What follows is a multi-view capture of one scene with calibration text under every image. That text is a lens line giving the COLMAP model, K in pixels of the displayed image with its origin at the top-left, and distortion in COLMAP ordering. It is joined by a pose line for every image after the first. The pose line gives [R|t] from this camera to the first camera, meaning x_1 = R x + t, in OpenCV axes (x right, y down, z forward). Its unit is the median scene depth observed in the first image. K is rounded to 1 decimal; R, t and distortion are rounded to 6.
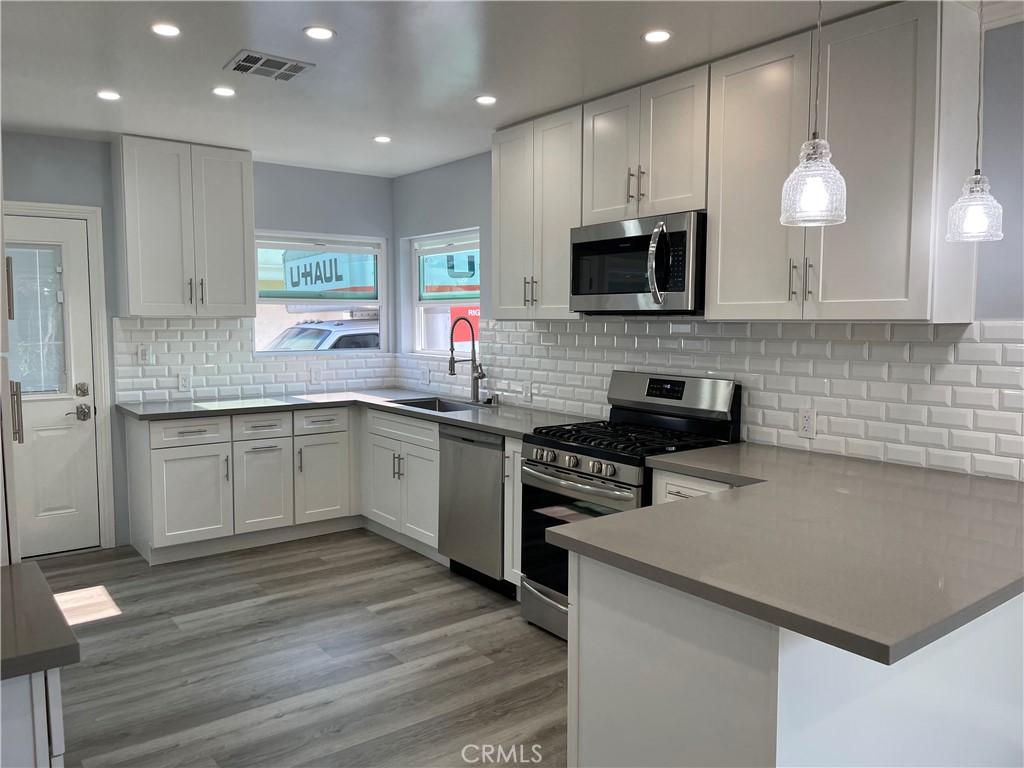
lens RADIAL K [[774.5, 0, 516.2], [0, 774.5, 376.6], [0, 0, 1]] dist [0.060241, -0.074371]
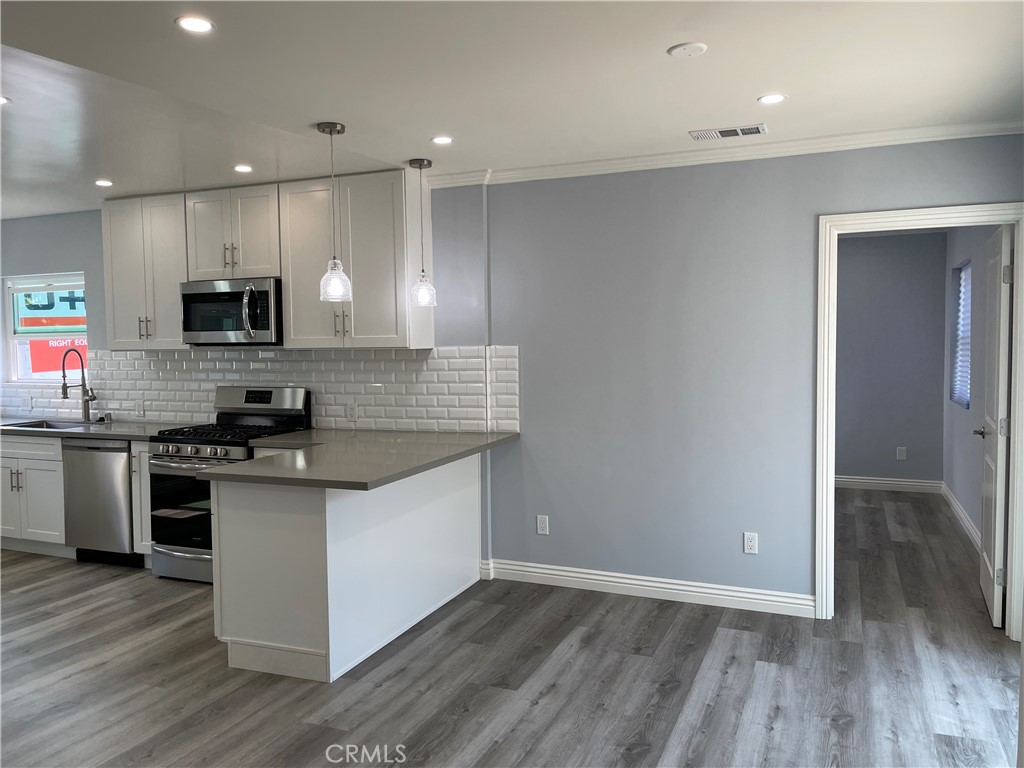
lens RADIAL K [[774.5, 0, 520.9], [0, 774.5, 379.2], [0, 0, 1]] dist [0.060241, -0.074371]
pose [[0.861163, -0.038641, 0.506859, -0.111082], [0.053419, 0.998465, -0.014641, 0.028283], [-0.505515, 0.039684, 0.861905, -0.455765]]
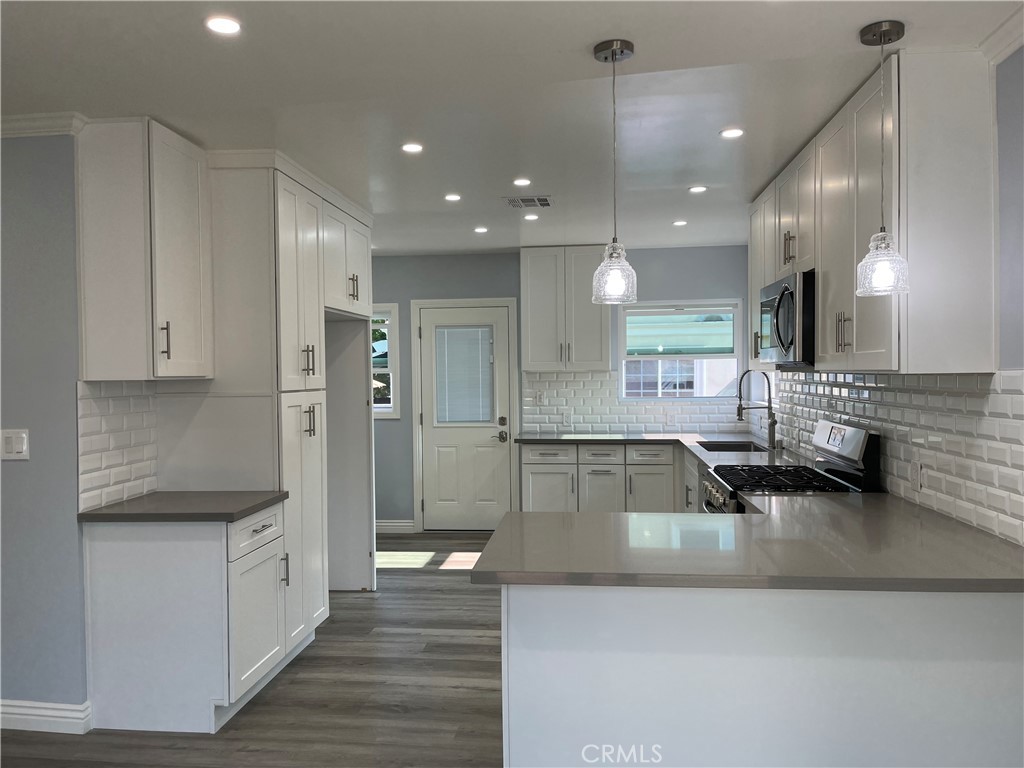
lens RADIAL K [[774.5, 0, 520.6], [0, 774.5, 383.8], [0, 0, 1]] dist [0.060241, -0.074371]
pose [[0.728907, 0.003056, -0.684606, 0.567753], [-0.041834, 0.998320, -0.040084, 0.004122], [0.683334, 0.057858, 0.727810, -0.047859]]
